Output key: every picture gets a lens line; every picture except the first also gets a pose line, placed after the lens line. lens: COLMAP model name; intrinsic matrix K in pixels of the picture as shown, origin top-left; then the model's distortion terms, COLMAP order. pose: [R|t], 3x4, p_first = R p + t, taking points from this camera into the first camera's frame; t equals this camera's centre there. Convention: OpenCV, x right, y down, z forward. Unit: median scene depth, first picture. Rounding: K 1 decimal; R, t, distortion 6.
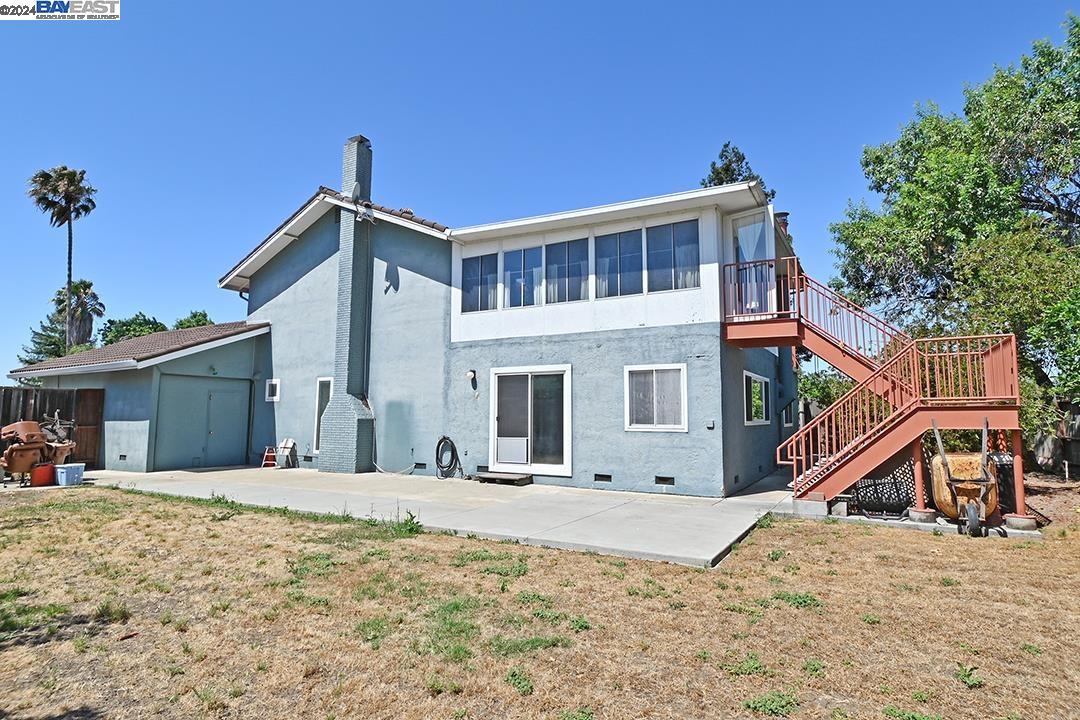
lens RADIAL K [[567.3, 0, 539.0], [0, 567.3, 360.2], [0, 0, 1]] dist [-0.004202, -0.000126]
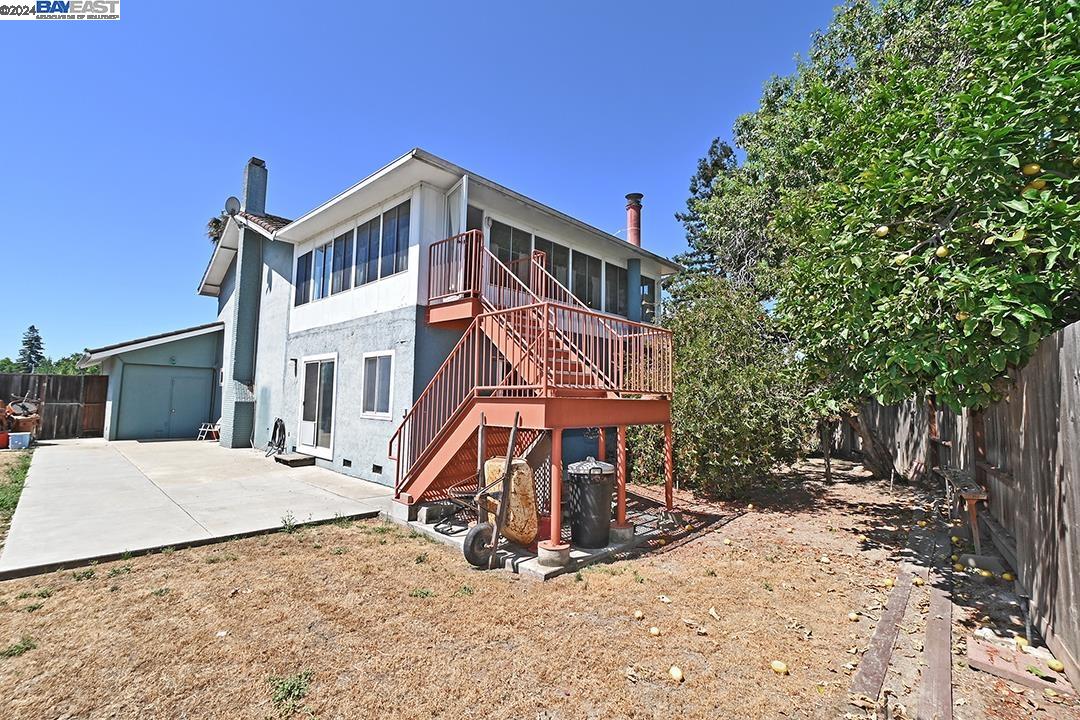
lens RADIAL K [[471.7, 0, 541.3], [0, 471.7, 359.7], [0, 0, 1]] dist [0.002551, -0.003363]
pose [[0.972094, -0.005686, -0.234525, 0.608358], [0.008364, 0.999911, 0.010427, 0.015013], [0.234444, -0.012098, 0.972054, 0.244277]]
